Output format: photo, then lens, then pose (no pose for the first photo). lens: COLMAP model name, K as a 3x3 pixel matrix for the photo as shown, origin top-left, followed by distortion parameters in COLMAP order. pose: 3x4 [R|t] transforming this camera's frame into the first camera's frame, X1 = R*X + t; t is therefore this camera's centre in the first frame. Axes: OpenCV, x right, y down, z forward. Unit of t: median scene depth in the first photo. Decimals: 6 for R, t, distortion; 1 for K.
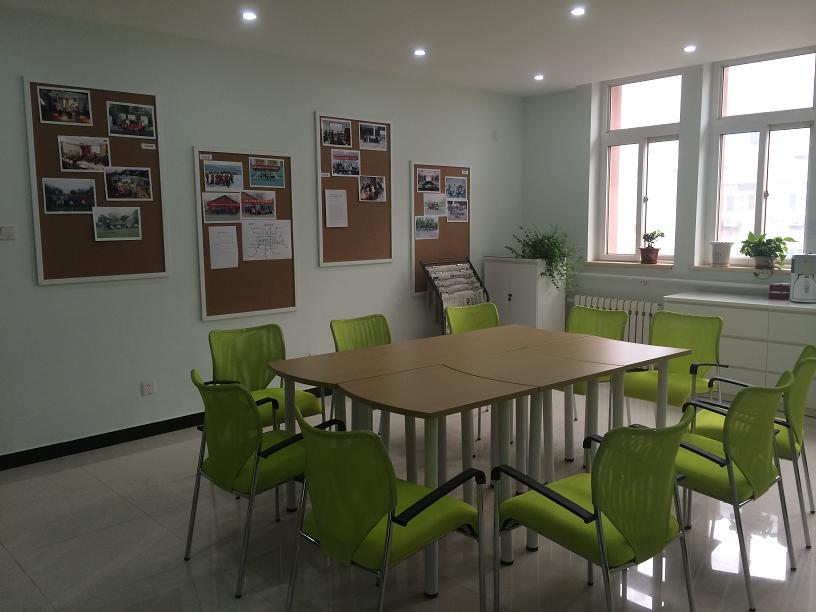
lens RADIAL K [[689.2, 0, 407.5], [0, 689.2, 308.9], [0, 0, 1]] dist [-0.006390, -0.046008]
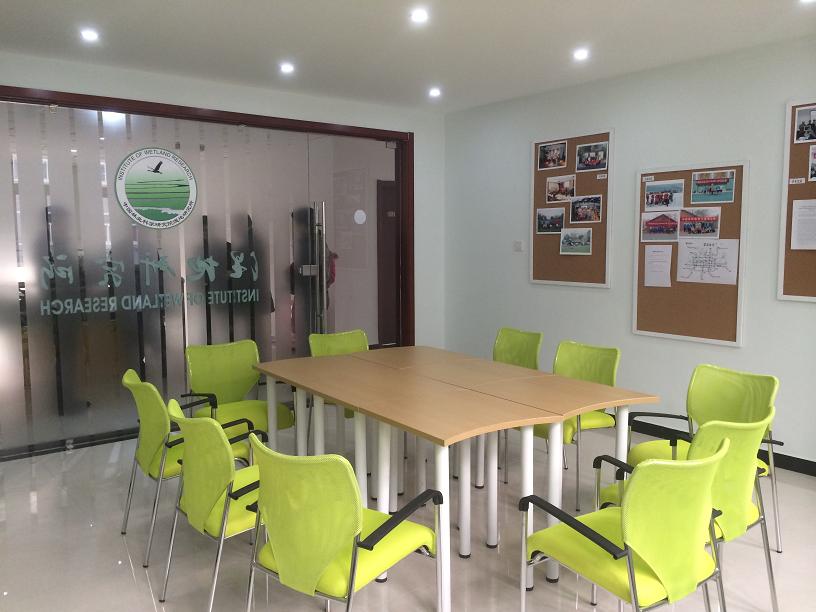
lens RADIAL K [[689.2, 0, 406.9], [0, 689.2, 308.0], [0, 0, 1]] dist [-0.006390, -0.046008]
pose [[-0.122384, 0.107730, -0.986619, 0.803307], [-0.120604, 0.985110, 0.122525, -0.111016], [0.985128, 0.133986, -0.107570, 0.775646]]
